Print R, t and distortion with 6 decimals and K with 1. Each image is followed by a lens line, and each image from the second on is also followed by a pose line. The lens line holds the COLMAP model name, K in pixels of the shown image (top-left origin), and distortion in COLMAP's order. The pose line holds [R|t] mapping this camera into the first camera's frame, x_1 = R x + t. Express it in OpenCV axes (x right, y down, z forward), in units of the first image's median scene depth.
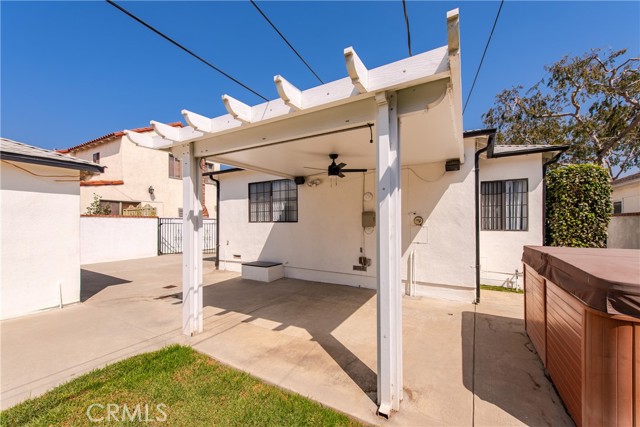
lens RADIAL K [[259.1, 0, 320.7], [0, 259.1, 217.0], [0, 0, 1]] dist [0.001508, 0.000290]
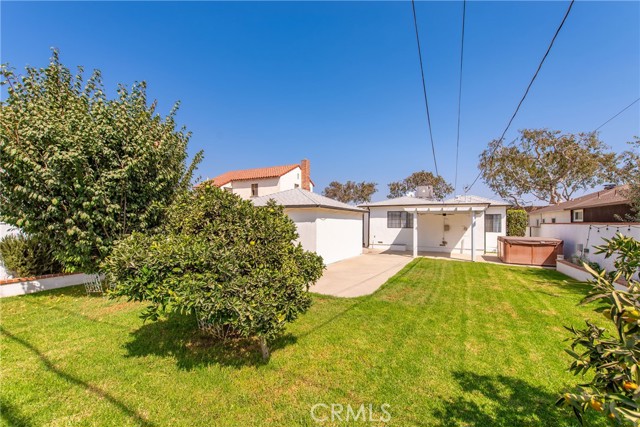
lens RADIAL K [[259.1, 0, 320.7], [0, 259.1, 217.0], [0, 0, 1]] dist [0.001508, 0.000290]
pose [[0.999544, 0.007233, 0.029329, -1.239583], [-0.007178, 0.999972, -0.002001, -0.090822], [-0.029343, 0.001790, 0.999568, -1.748272]]
